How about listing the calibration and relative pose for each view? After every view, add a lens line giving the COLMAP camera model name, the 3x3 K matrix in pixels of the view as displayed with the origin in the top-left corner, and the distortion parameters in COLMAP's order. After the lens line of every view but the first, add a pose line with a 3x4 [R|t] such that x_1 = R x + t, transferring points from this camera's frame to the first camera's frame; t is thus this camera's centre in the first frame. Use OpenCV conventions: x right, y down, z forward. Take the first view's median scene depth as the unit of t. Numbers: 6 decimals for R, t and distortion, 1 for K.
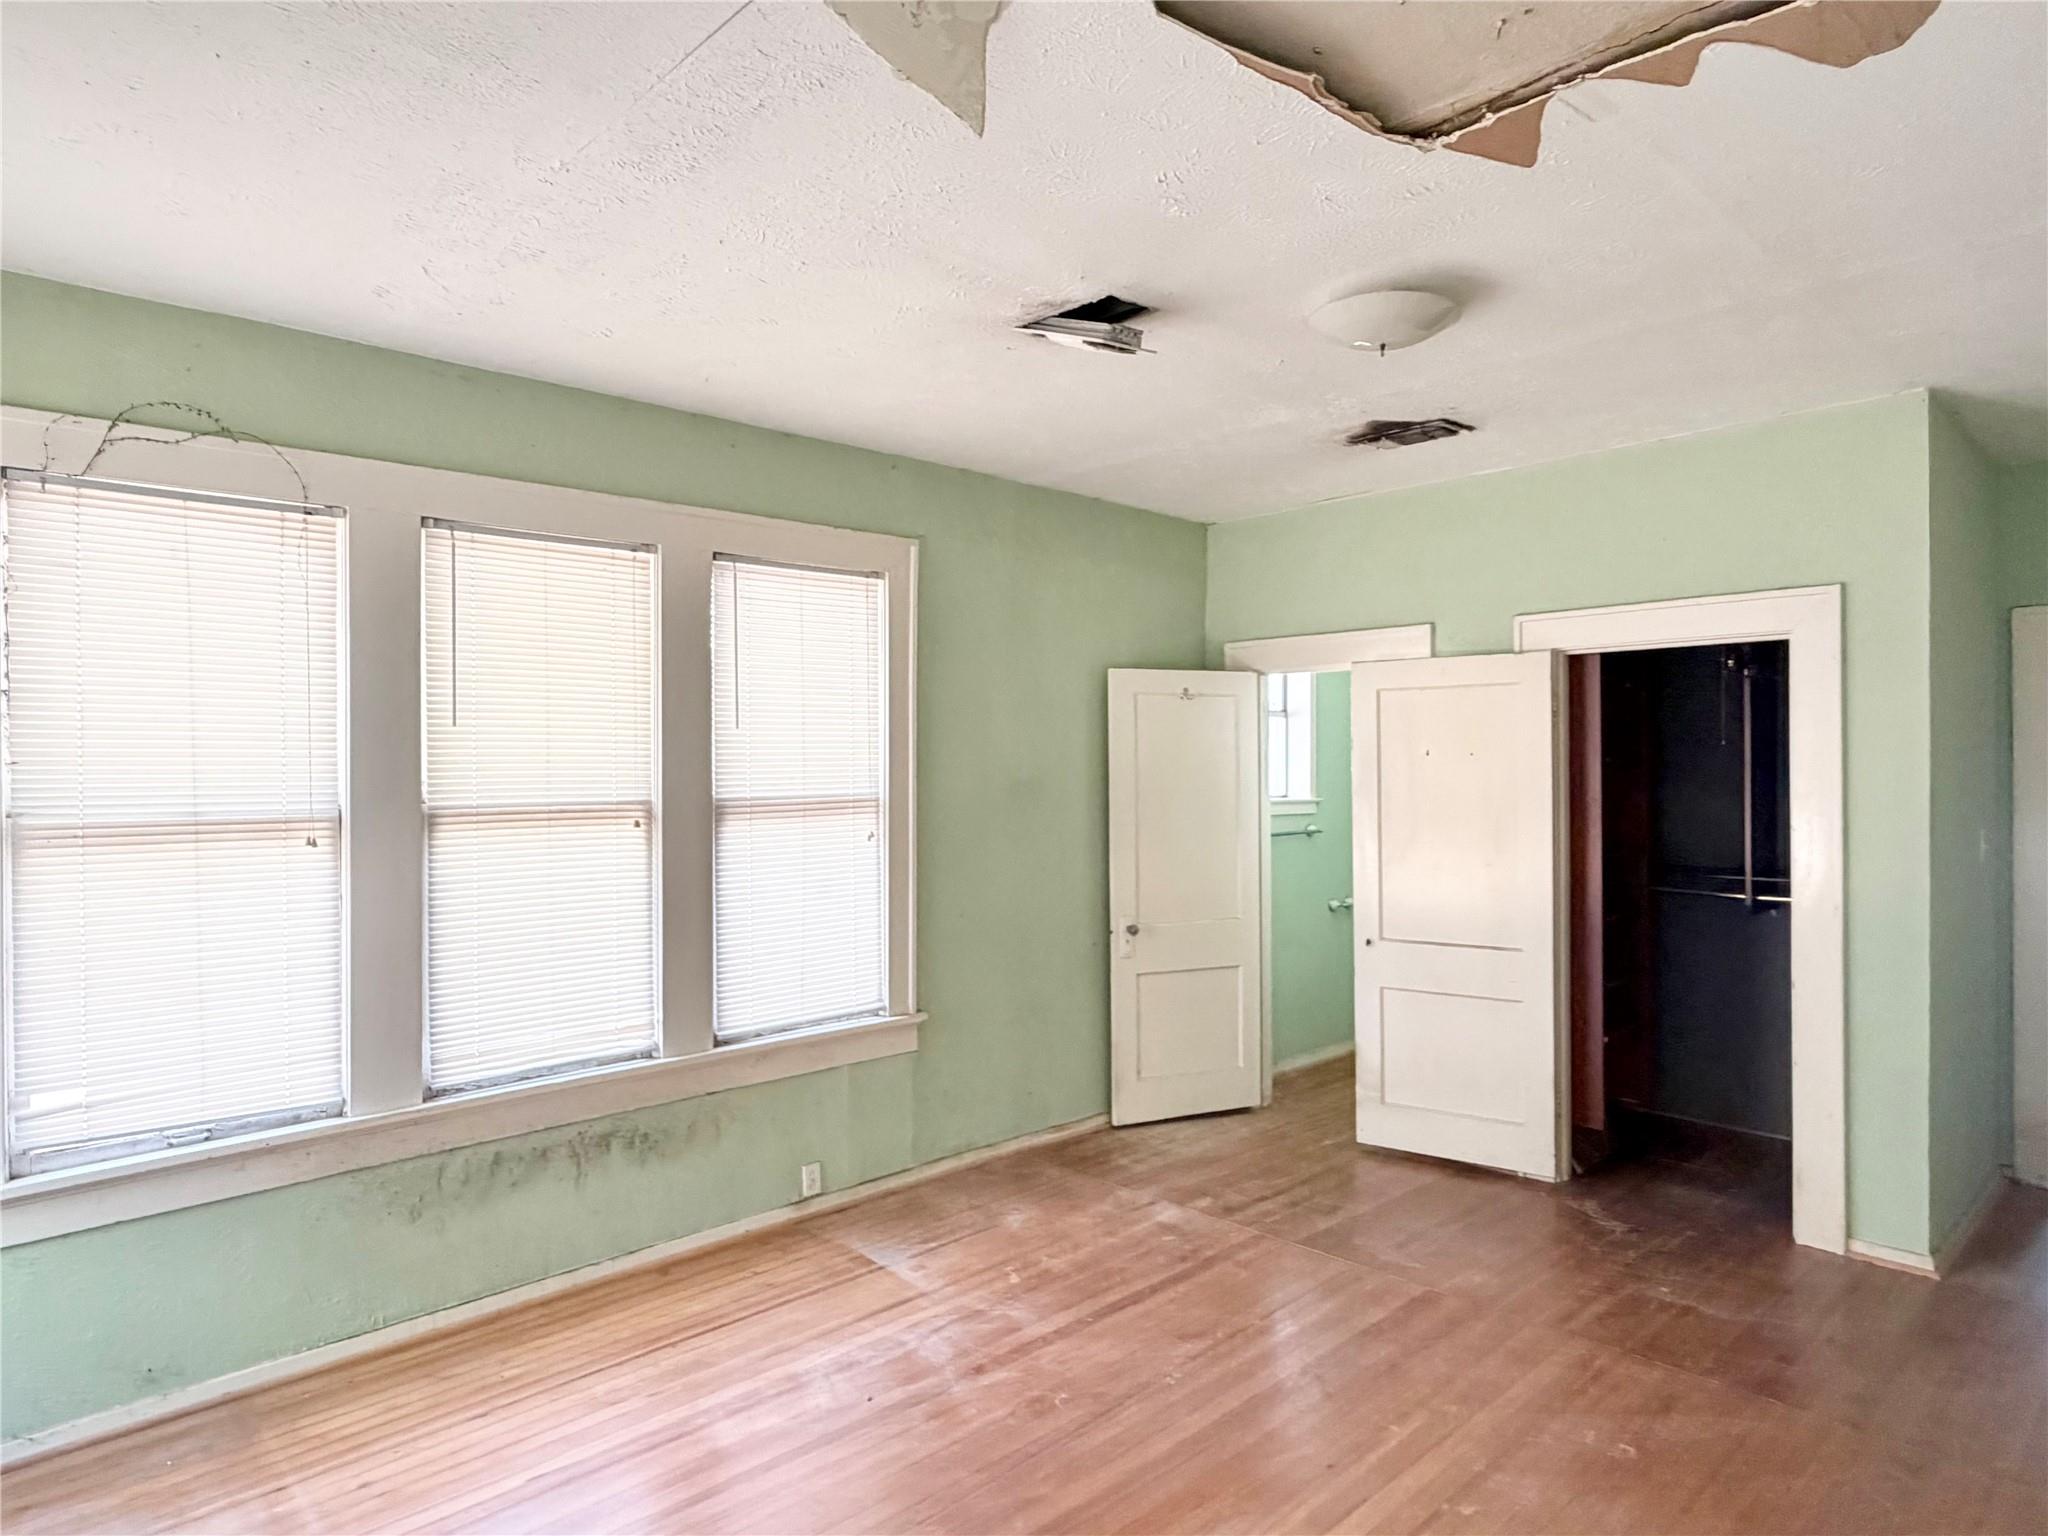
lens RADIAL K [[1240.7, 0, 1024.0], [0, 1240.7, 768.0], [0, 0, 1]] dist [-0.001074, 0.002298]
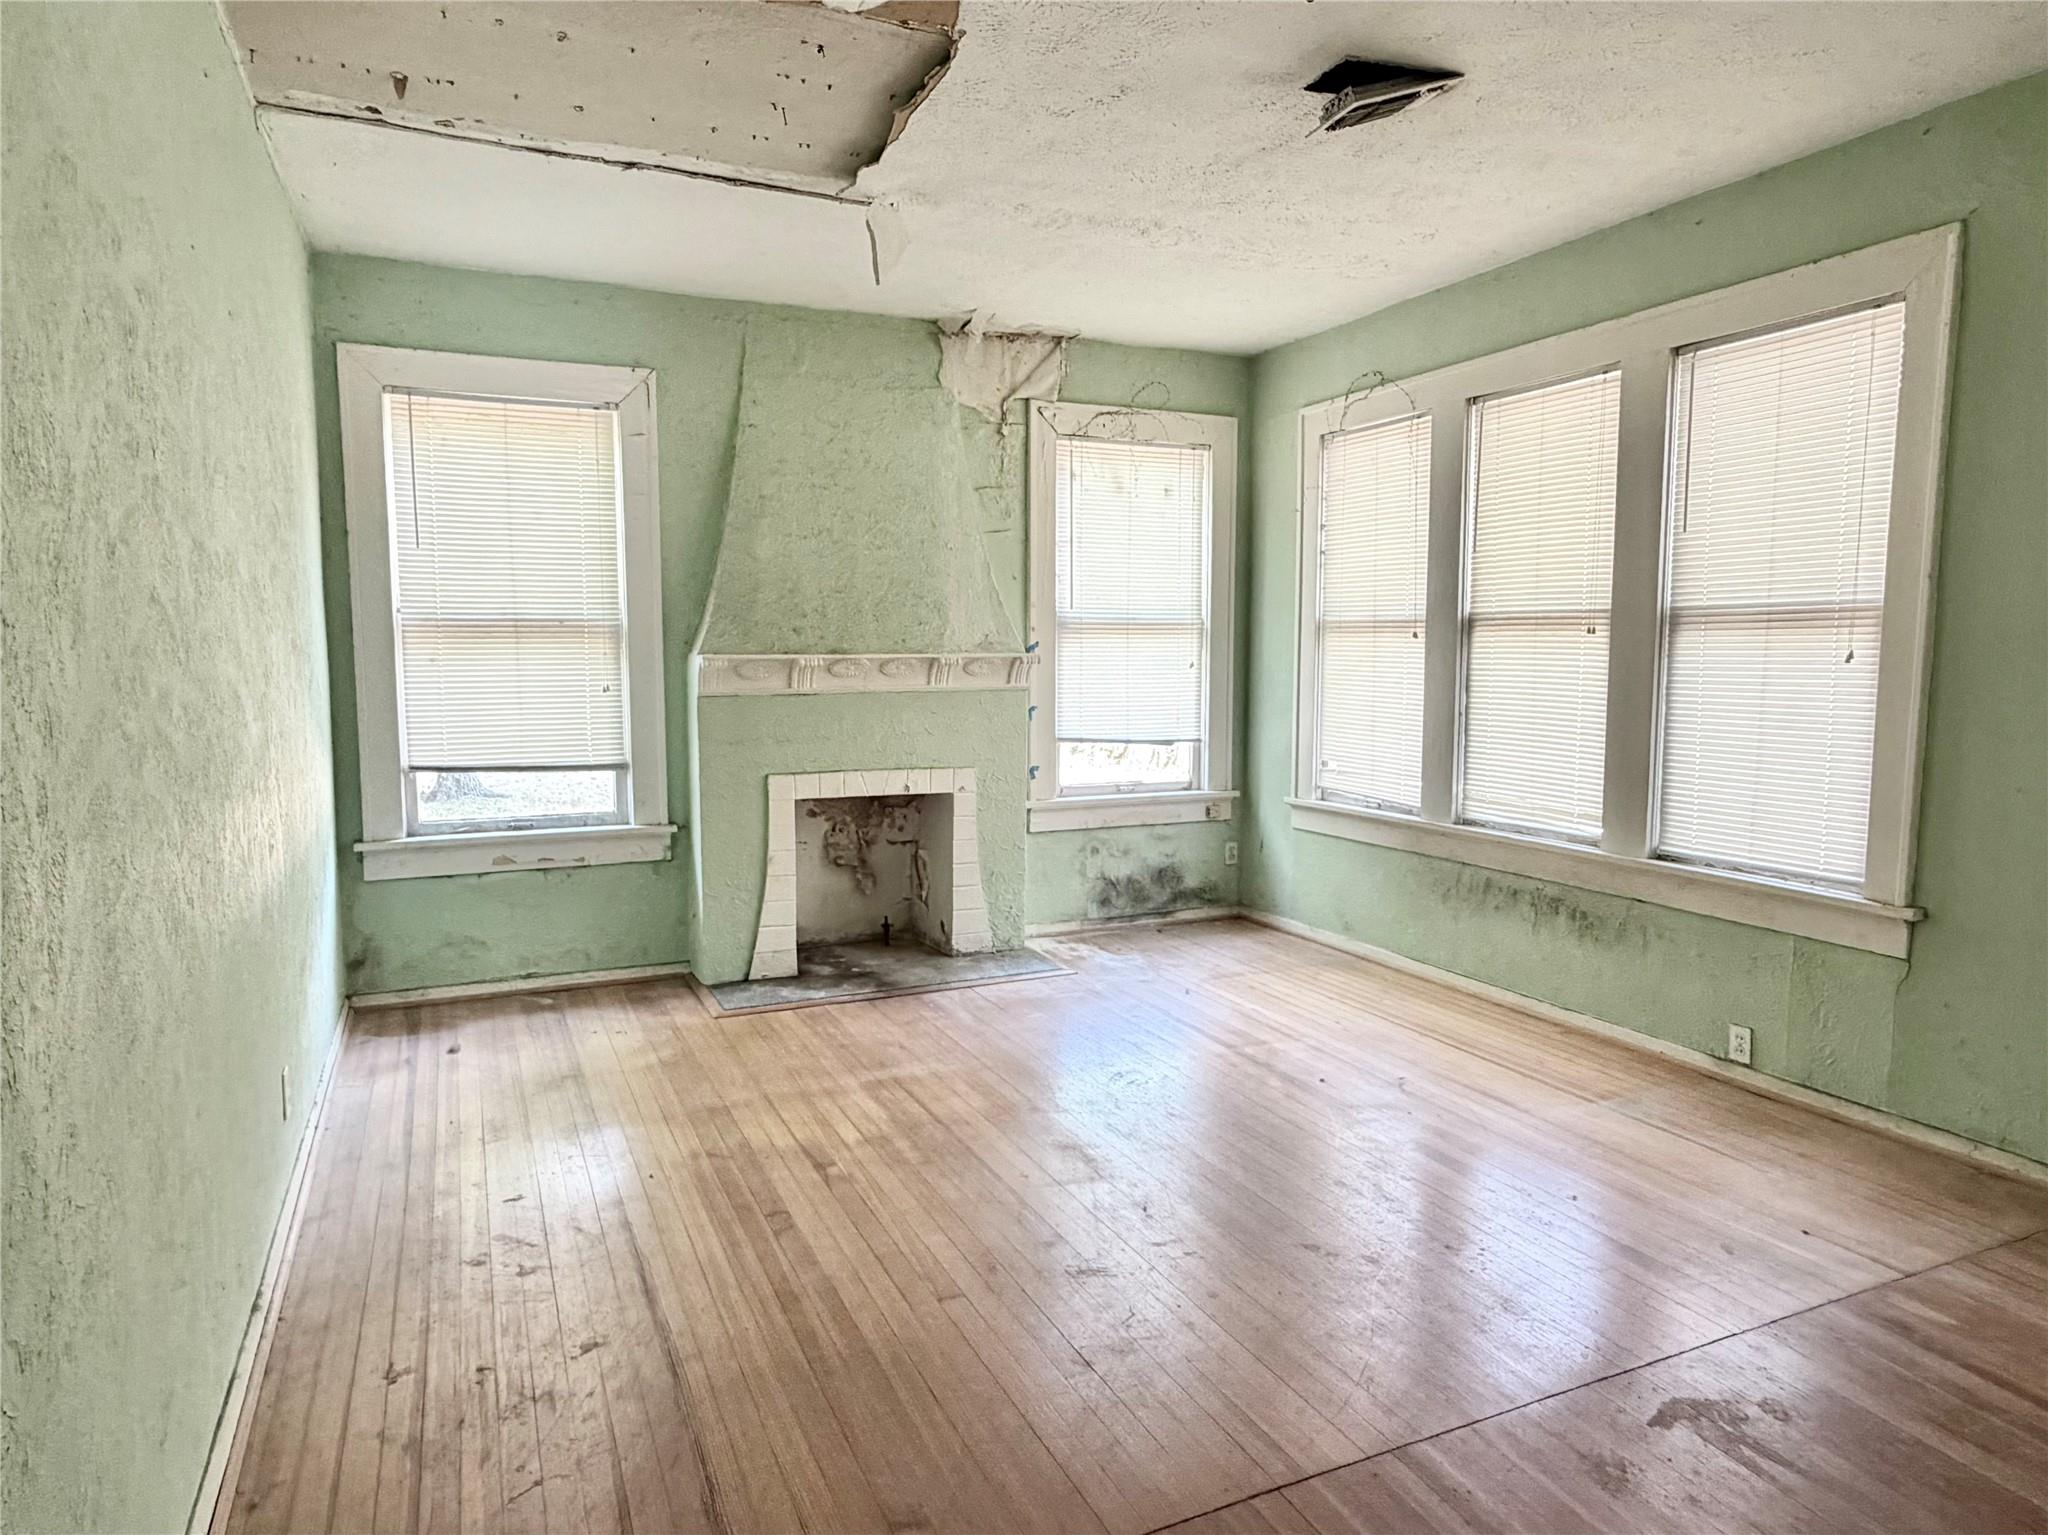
lens RADIAL K [[1240.7, 0, 1024.0], [0, 1240.7, 767.5], [0, 0, 1]] dist [-0.001074, 0.002298]
pose [[-0.326766, 0.101654, -0.939623, 0.881058], [-0.004820, 0.994007, 0.109214, 0.047826], [0.945093, 0.040216, -0.324317, 0.877768]]
